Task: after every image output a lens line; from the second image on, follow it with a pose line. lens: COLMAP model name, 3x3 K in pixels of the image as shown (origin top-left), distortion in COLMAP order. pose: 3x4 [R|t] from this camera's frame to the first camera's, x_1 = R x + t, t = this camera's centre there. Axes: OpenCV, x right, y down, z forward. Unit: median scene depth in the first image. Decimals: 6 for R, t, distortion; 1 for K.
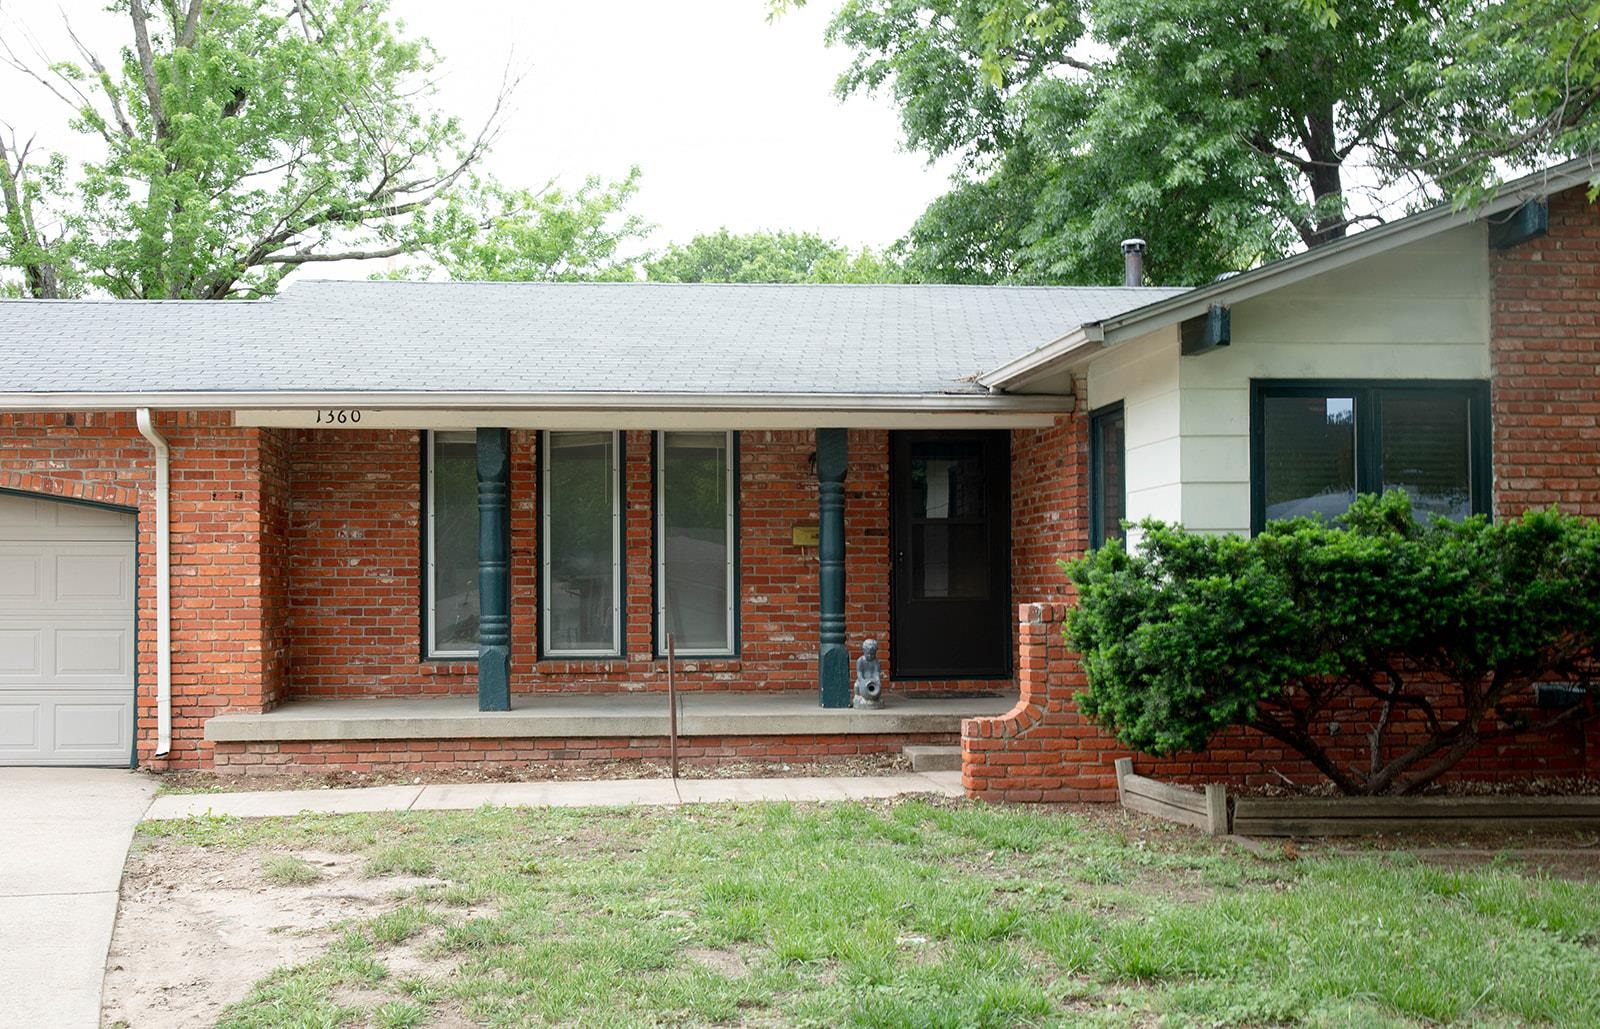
lens RADIAL K [[1669.6, 0, 735.7], [0, 1669.6, 569.9], [0, 0, 1]] dist [0.000437, -0.021820]
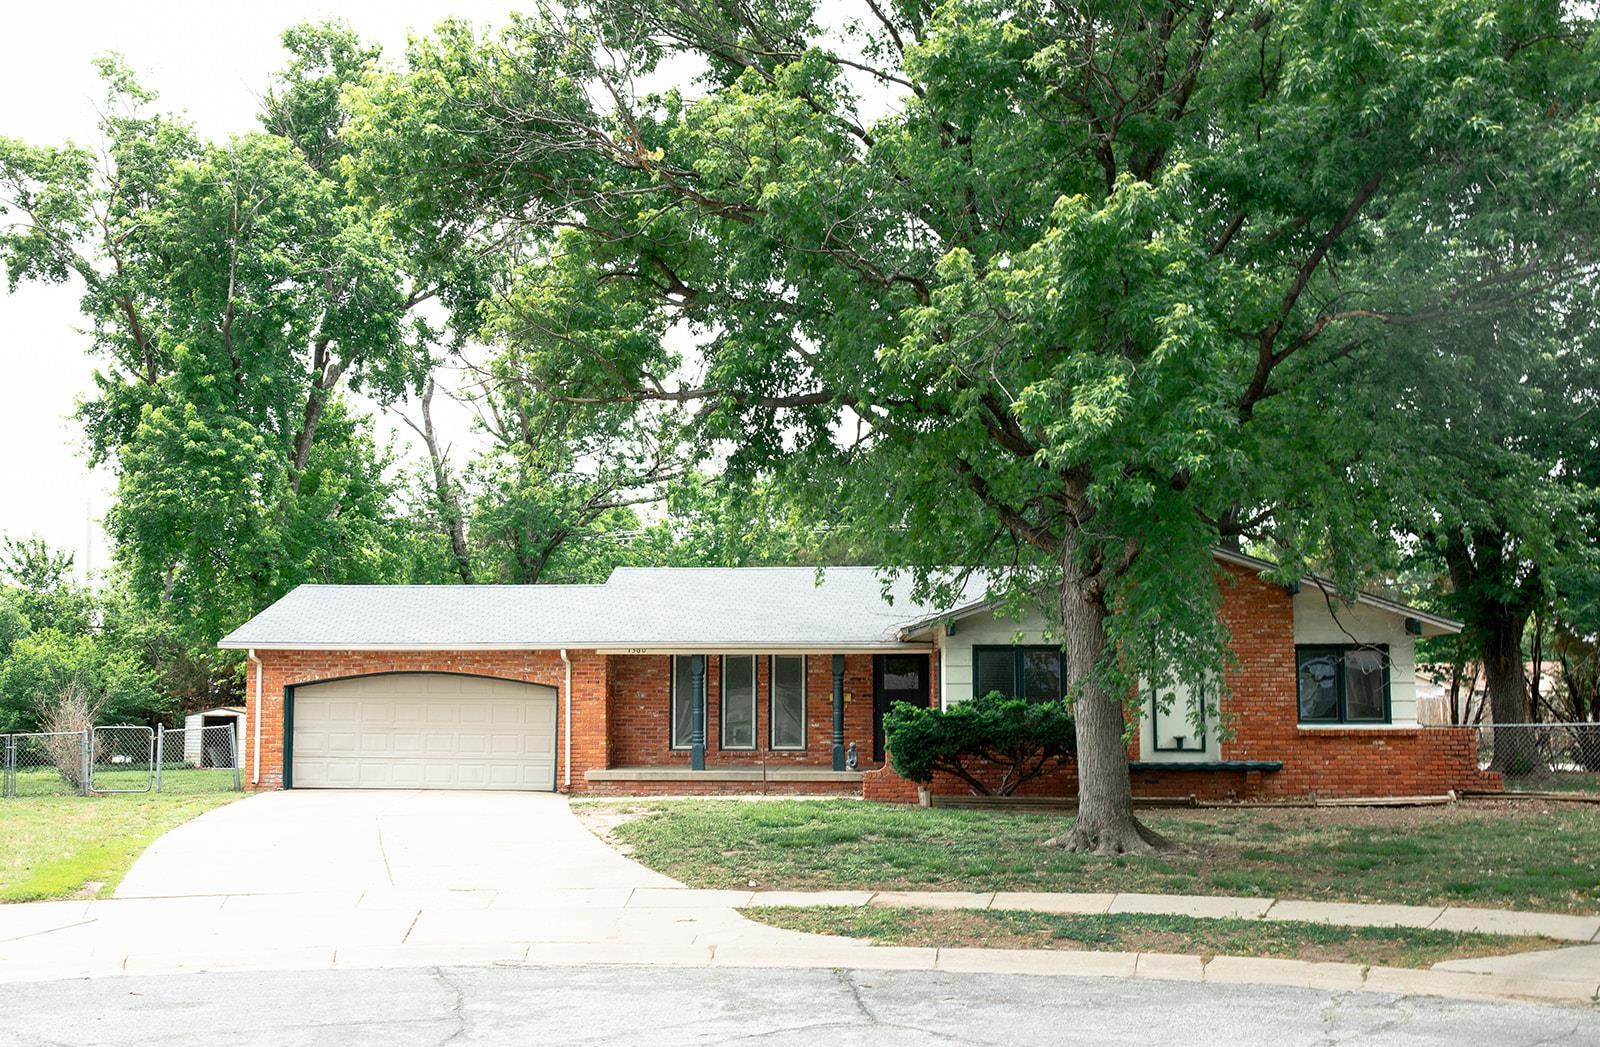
lens RADIAL K [[1644.2, 0, 761.2], [0, 1644.2, 550.8], [0, 0, 1]] dist [-0.000915, -0.005986]
pose [[0.989763, -0.006831, -0.142555, 0.296626], [-0.004677, 0.996765, -0.080236, -0.043853], [0.142642, 0.080082, 0.986529, -1.408416]]
